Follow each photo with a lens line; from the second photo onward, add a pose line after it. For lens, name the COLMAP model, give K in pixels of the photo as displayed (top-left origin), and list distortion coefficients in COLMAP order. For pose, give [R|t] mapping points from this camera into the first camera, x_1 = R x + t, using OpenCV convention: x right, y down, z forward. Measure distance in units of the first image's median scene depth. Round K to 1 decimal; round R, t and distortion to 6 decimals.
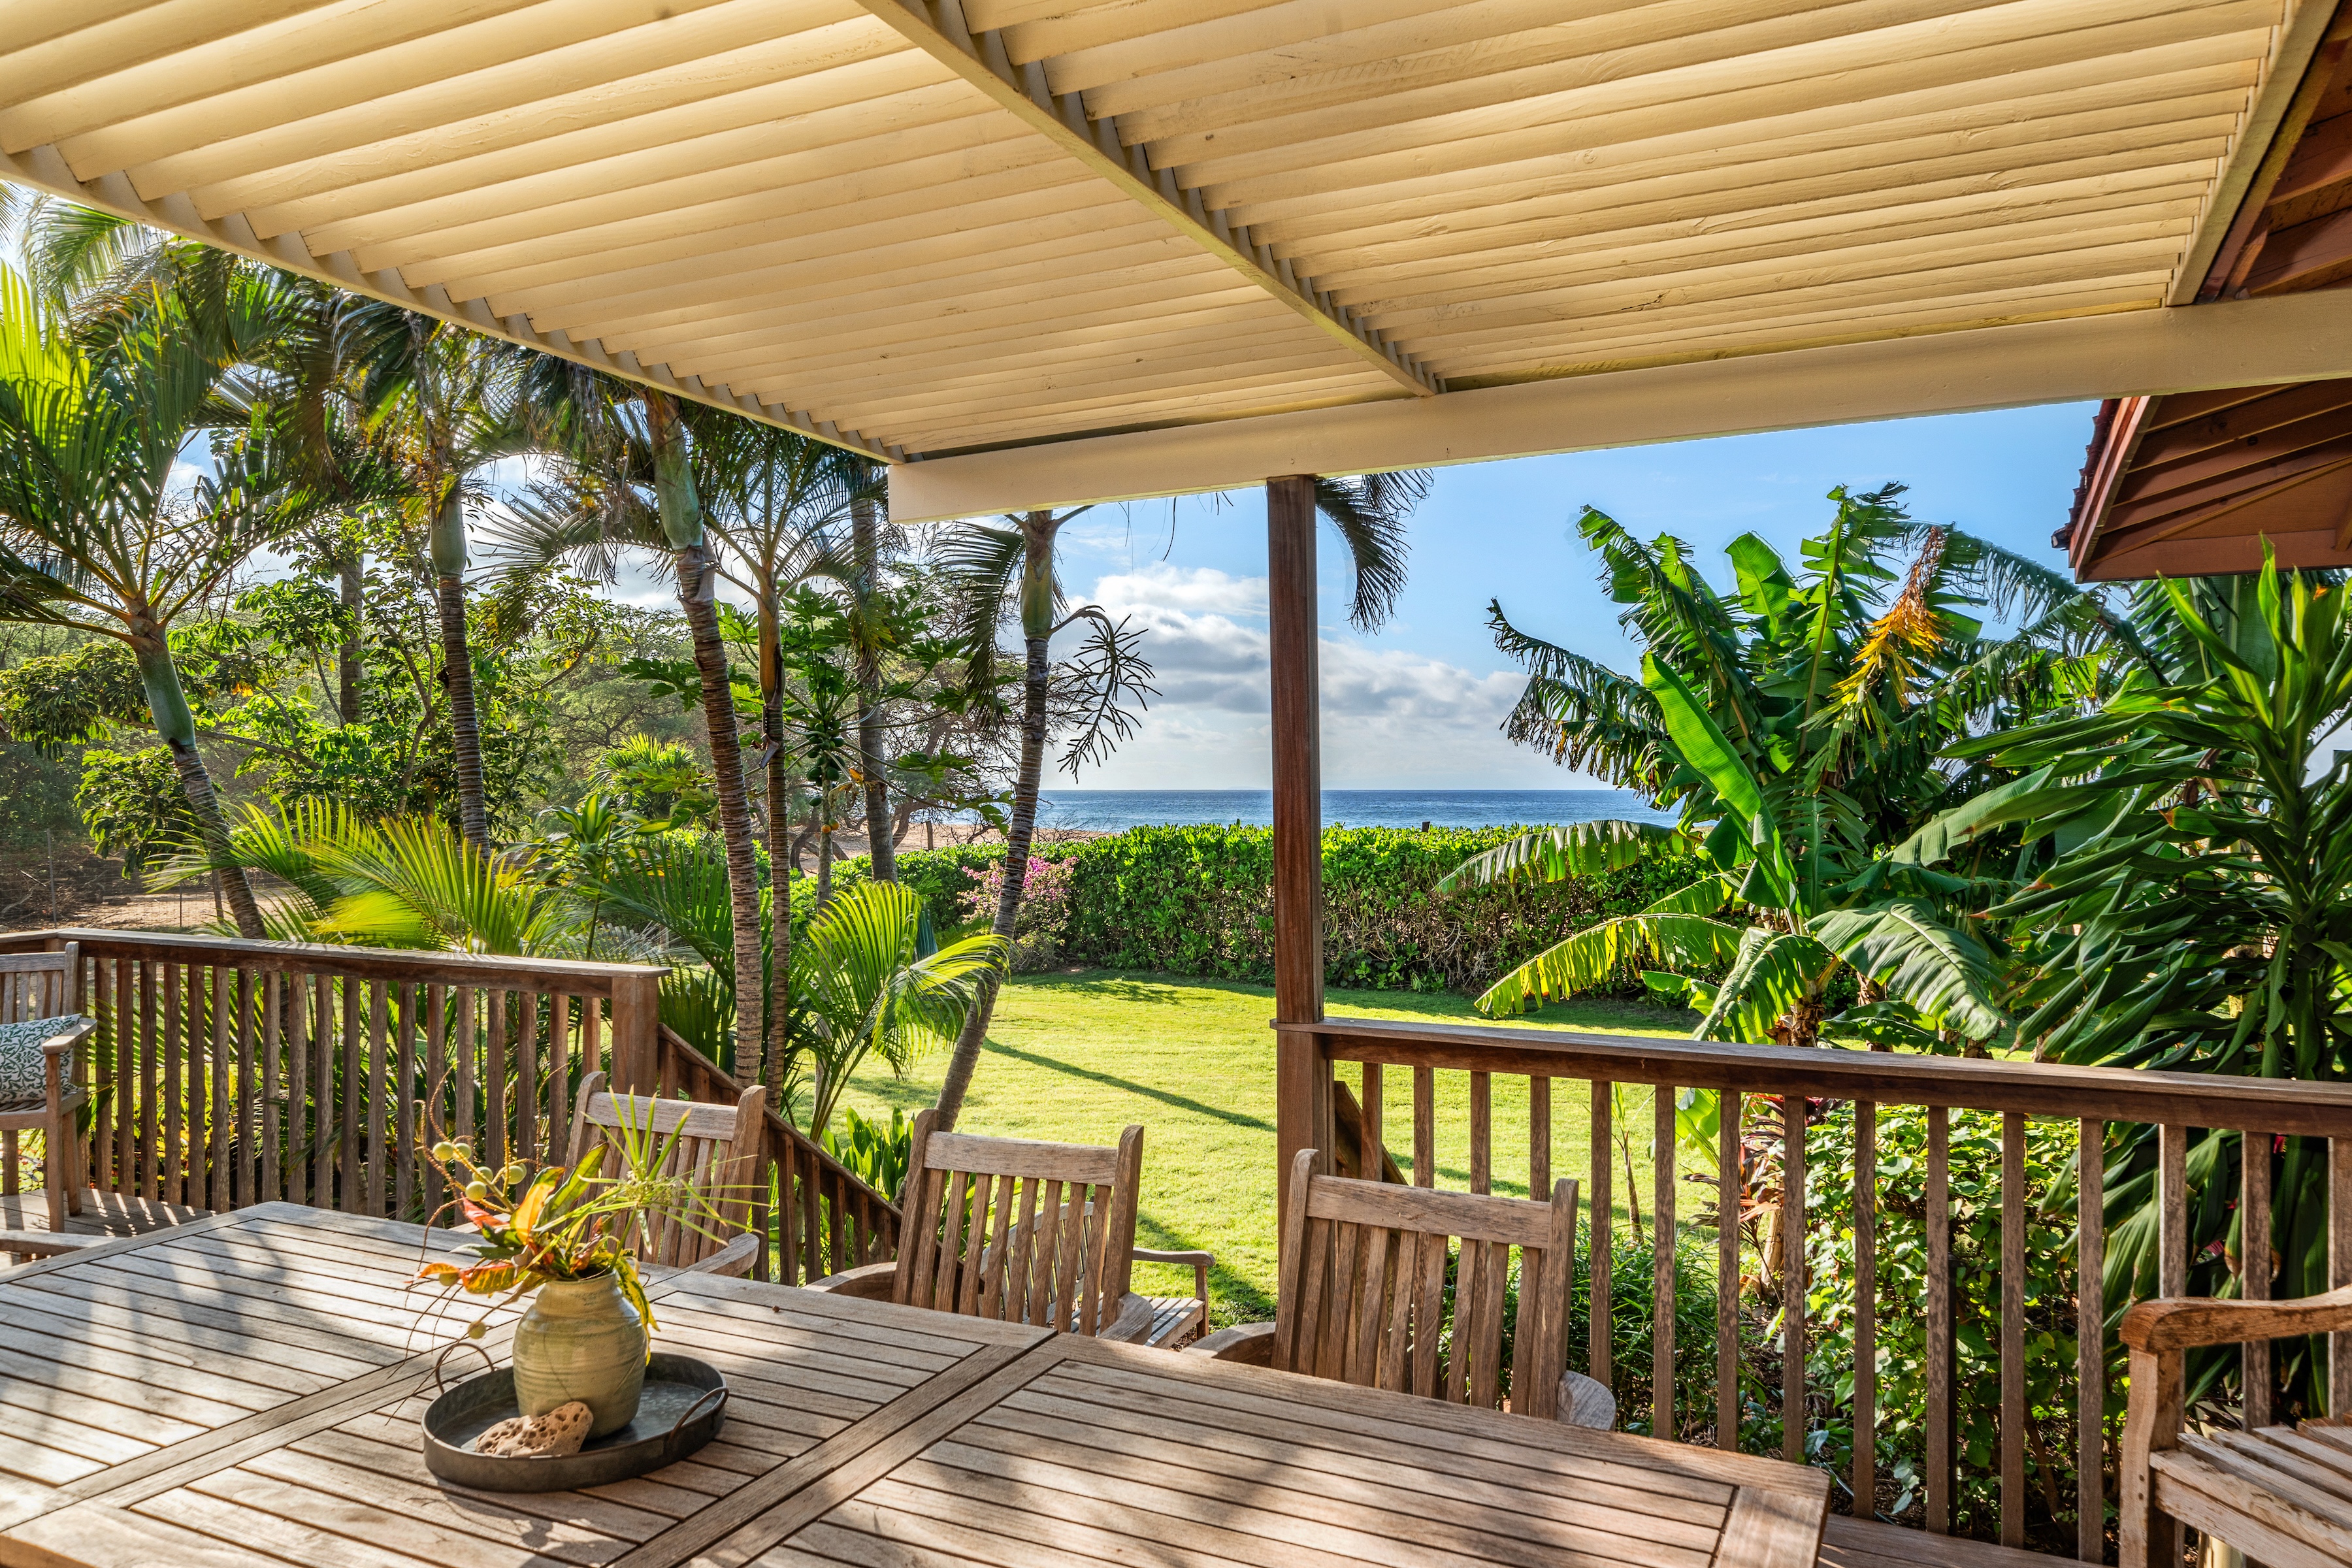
lens RADIAL K [[1622.8, 0, 1185.1], [0, 1622.8, 834.5], [0, 0, 1]] dist [0.024559, 0.005486]
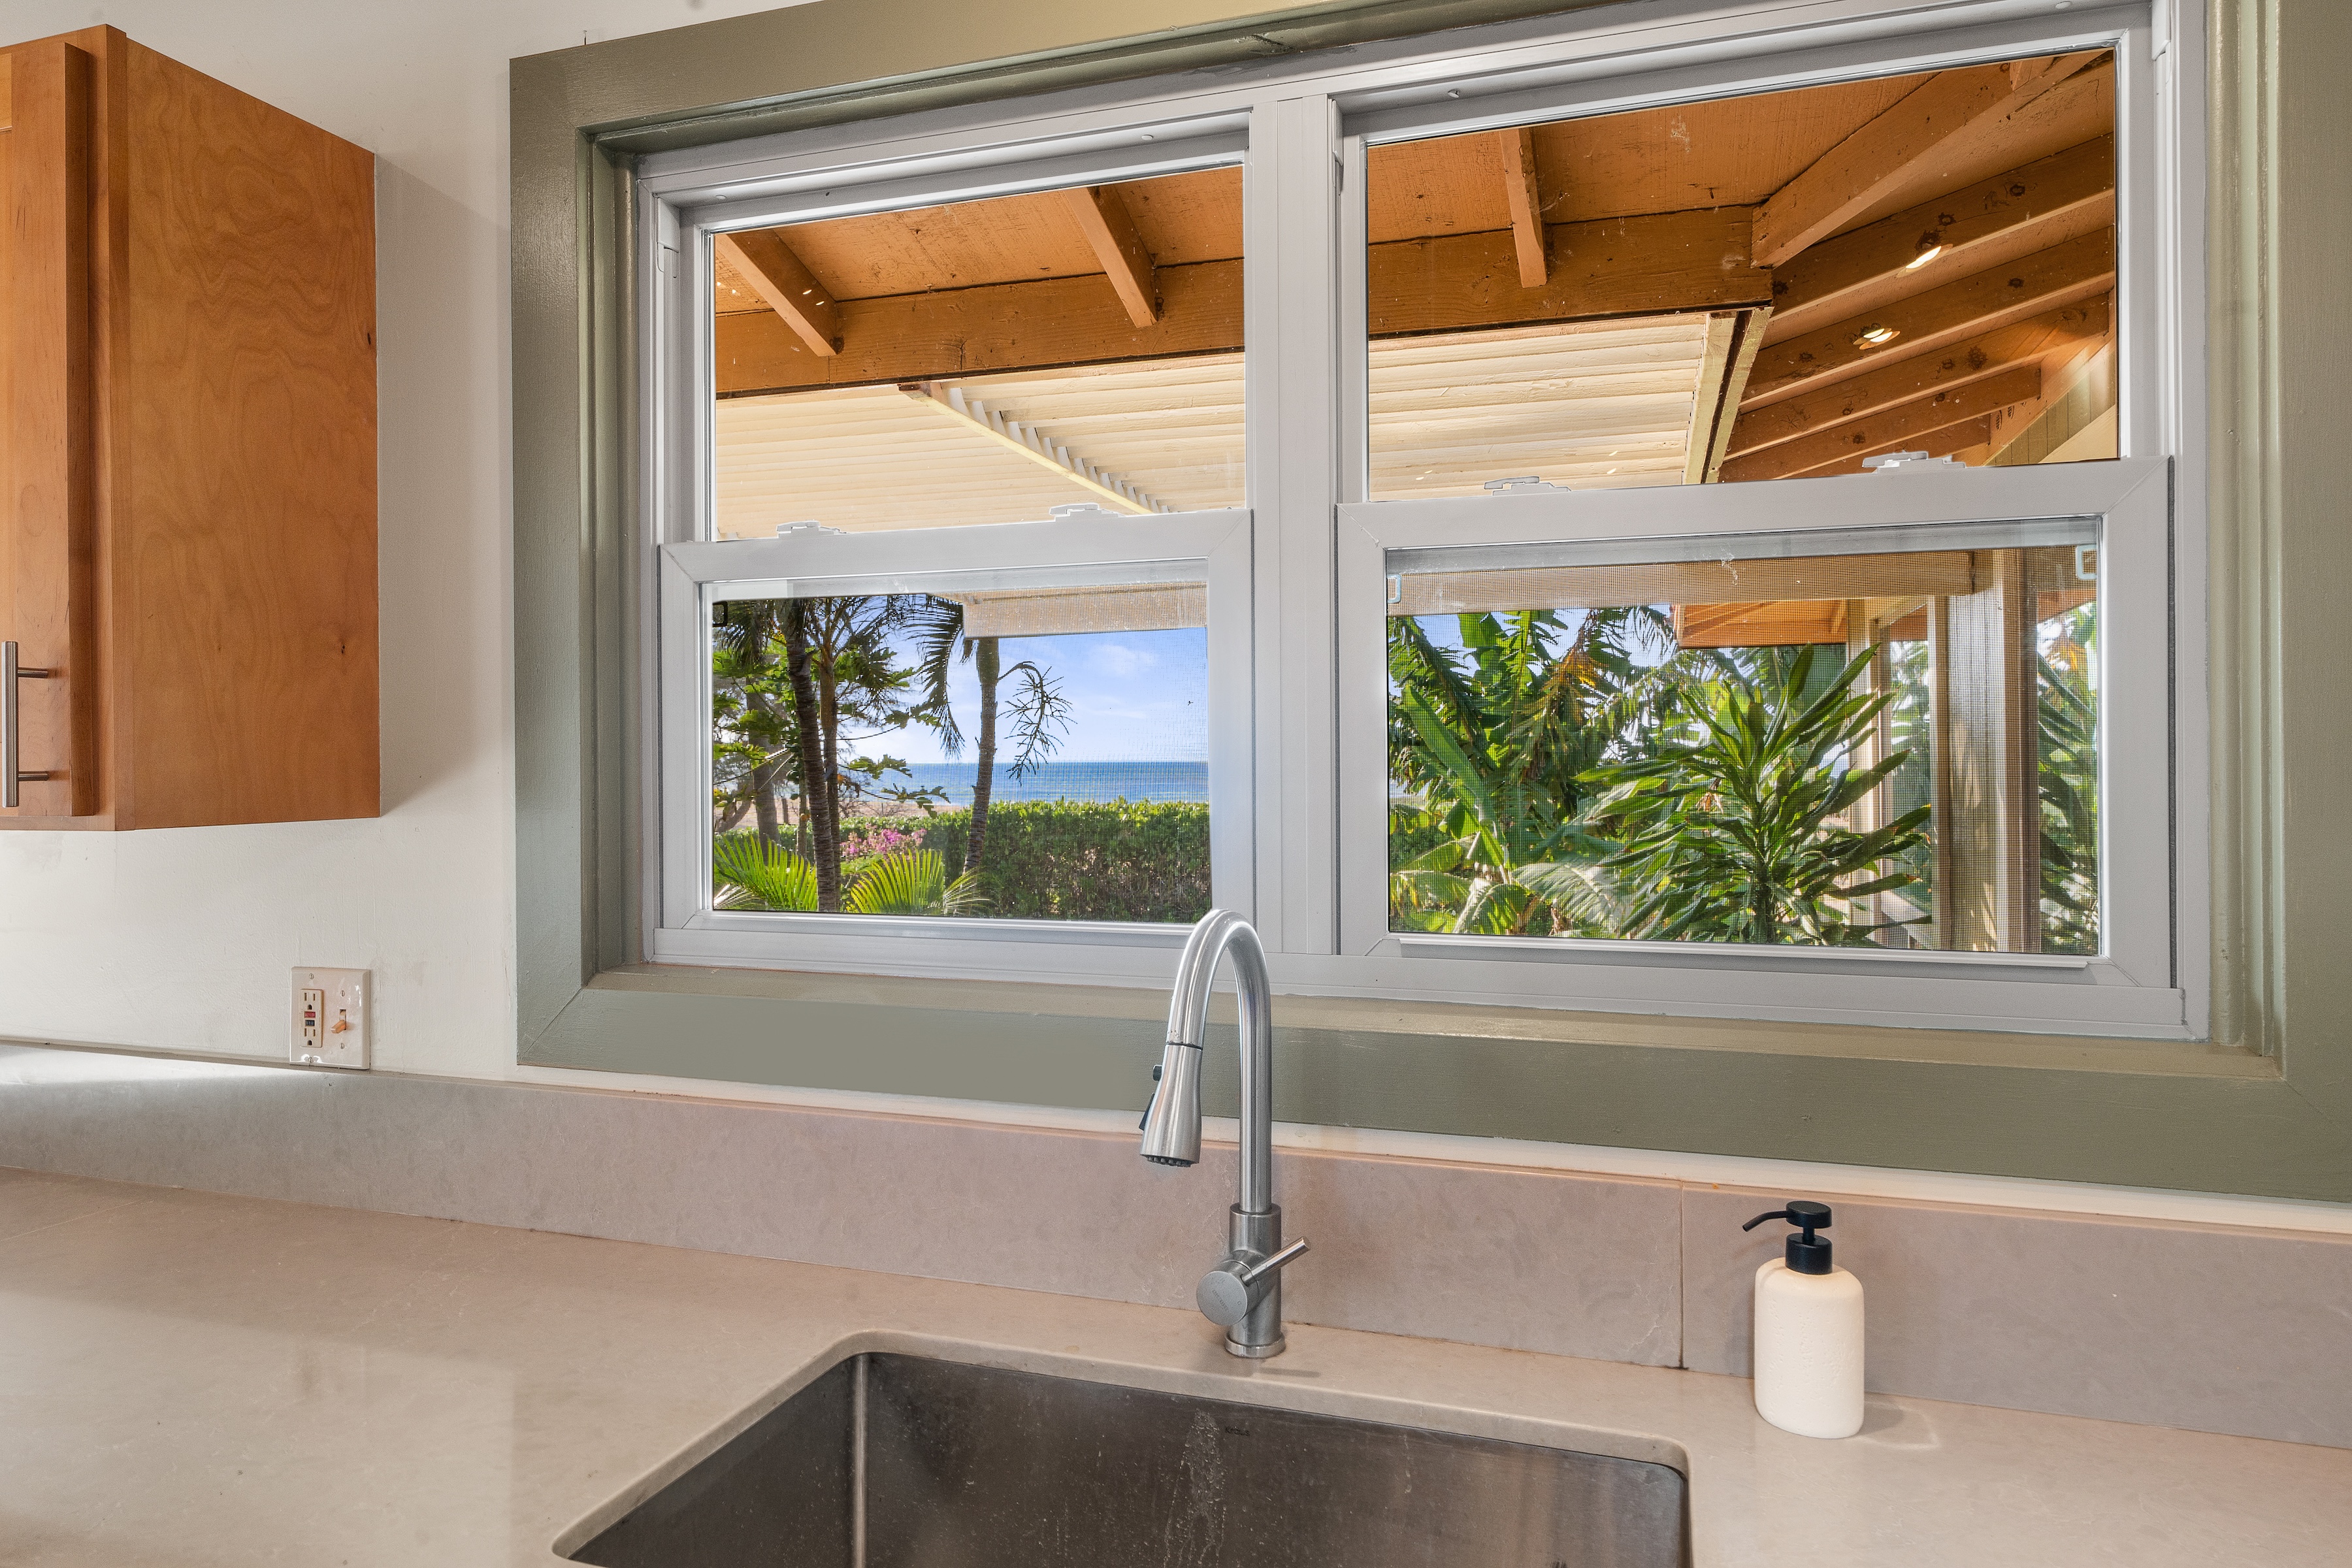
lens RADIAL K [[1444.0, 0, 1166.4], [0, 1444.0, 773.3], [0, 0, 1]] dist [-0.005846, -0.000465]
pose [[0.992325, -0.009563, 0.123287, -0.078454], [0.012134, 0.999724, -0.020114, -0.012950], [-0.123061, 0.021456, 0.992167, -0.226619]]
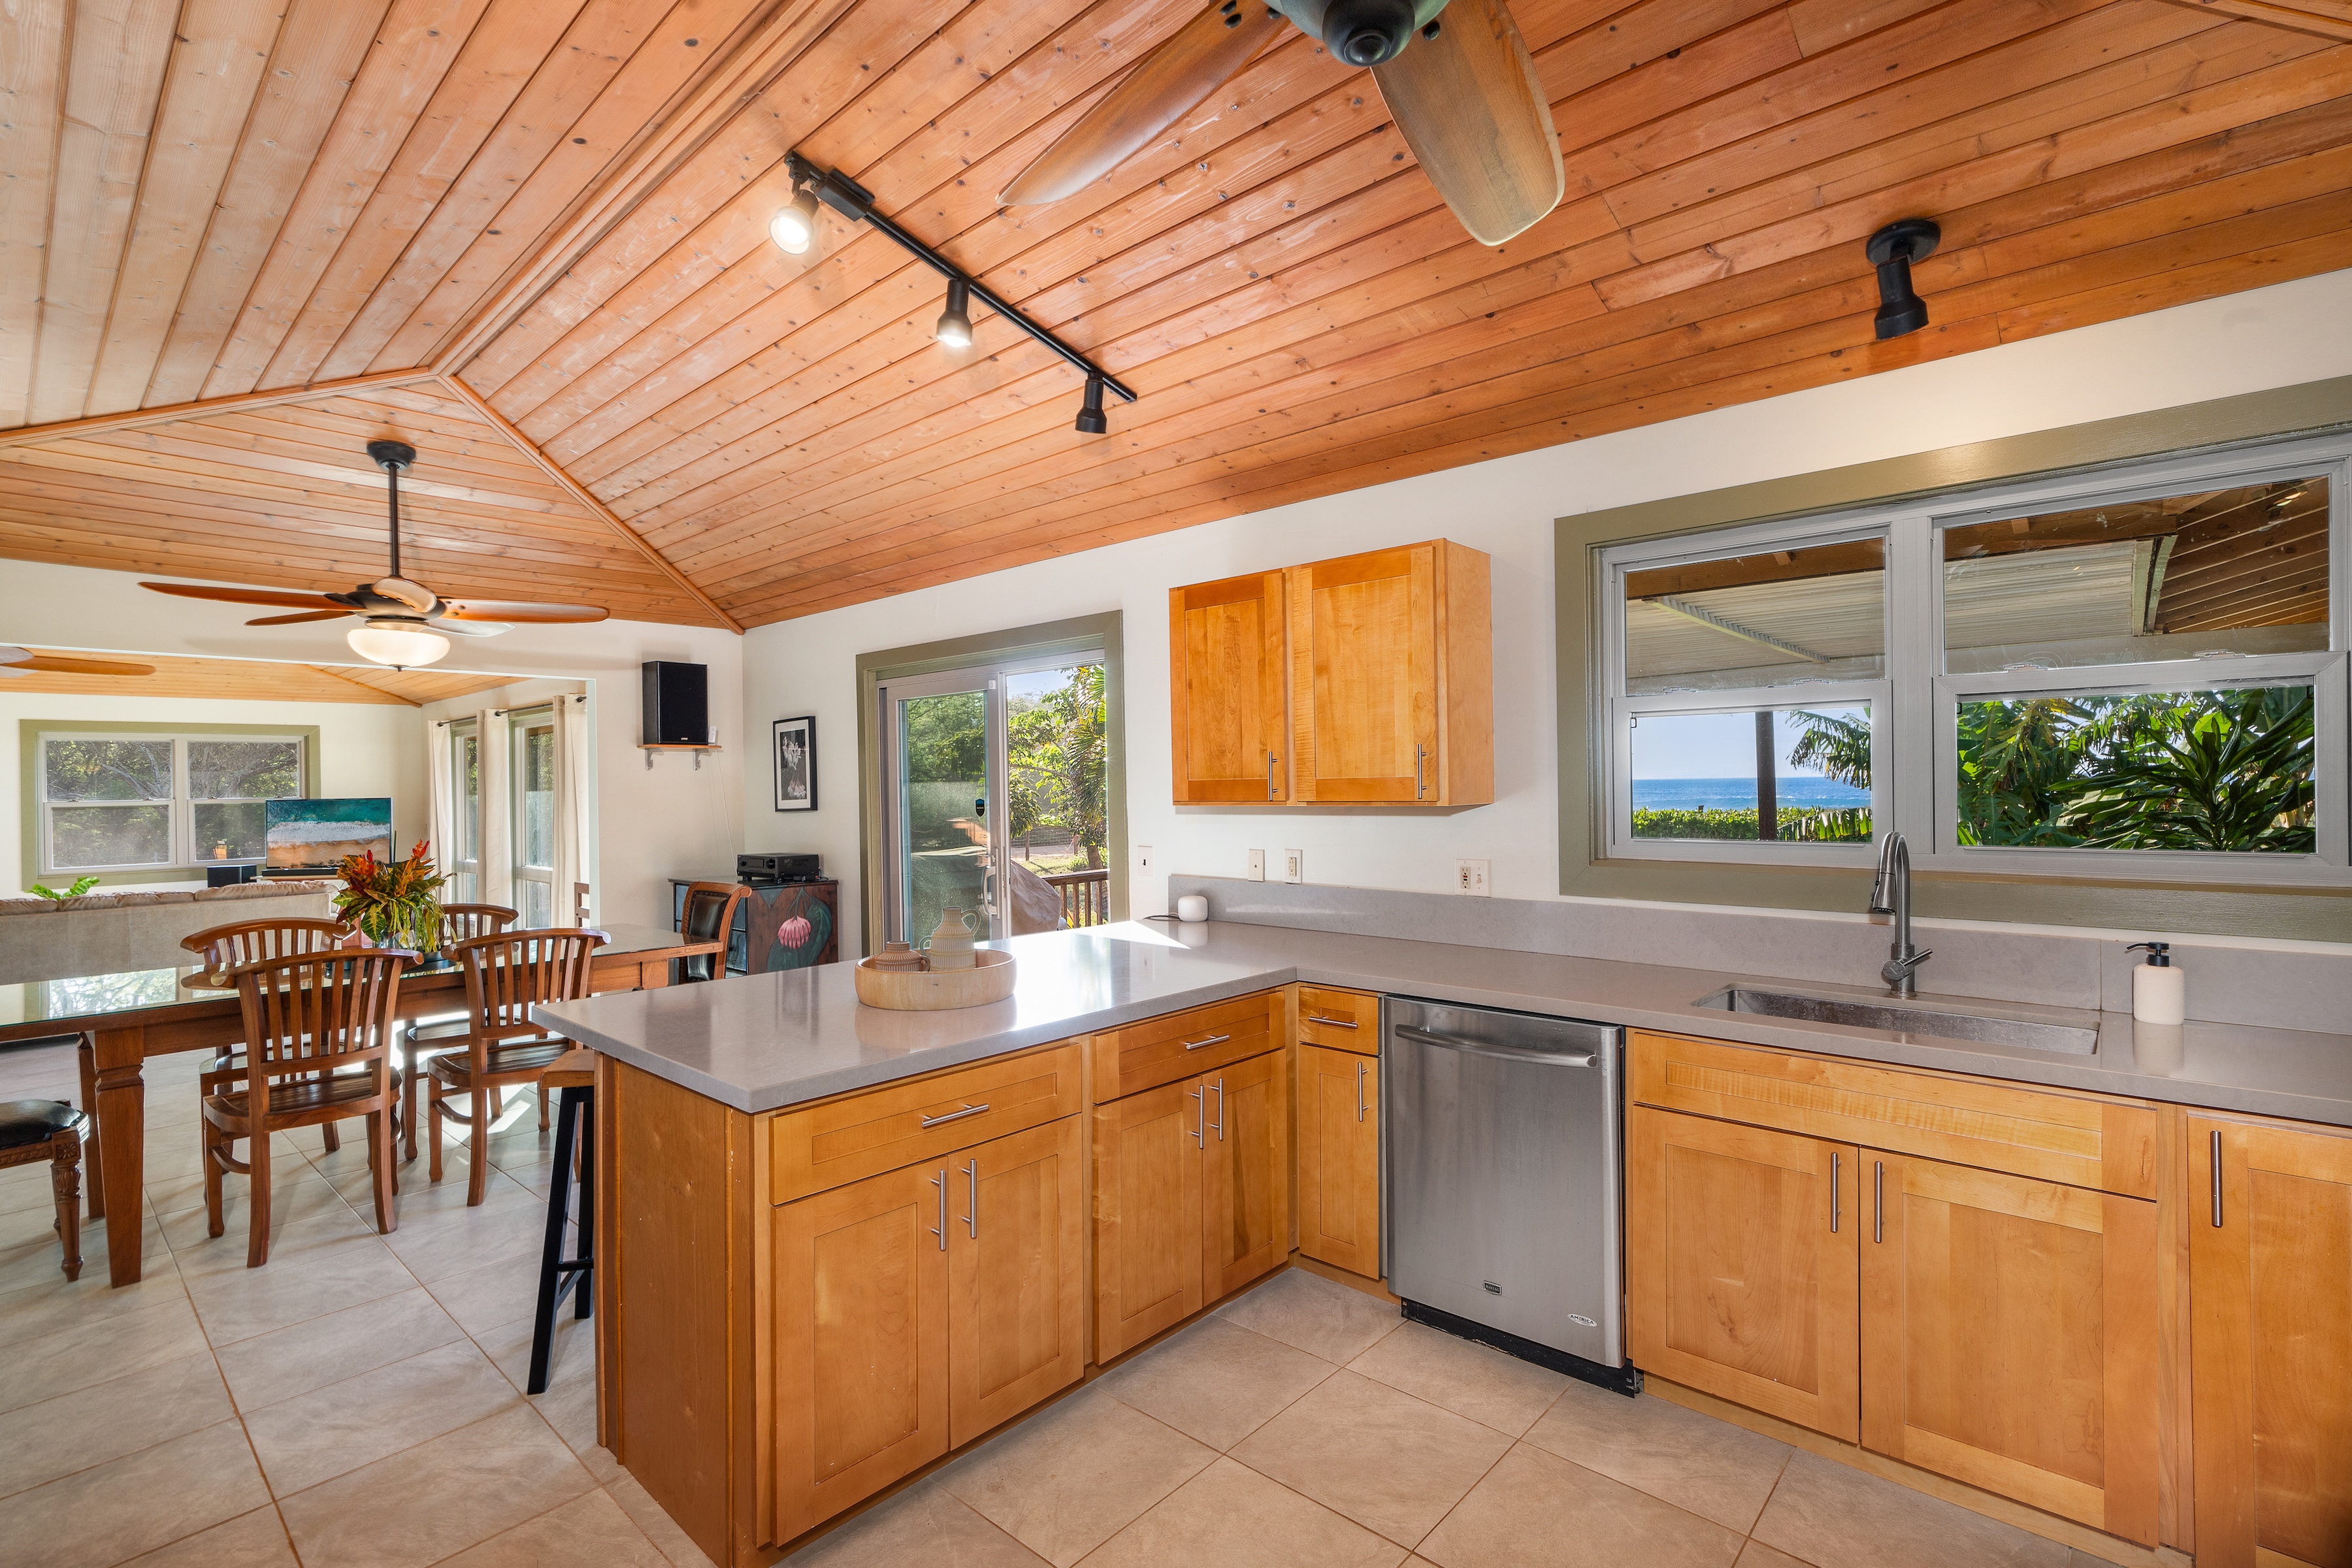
lens RADIAL K [[1056.1, 0, 1181.4], [0, 1056.1, 782.0], [0, 0, 1]] dist [0.001531, -0.000013]
pose [[0.959195, -0.016095, -0.282286, -0.151691], [0.007844, 0.999509, -0.030334, -0.009419], [0.282636, 0.026882, 0.958851, -0.399385]]
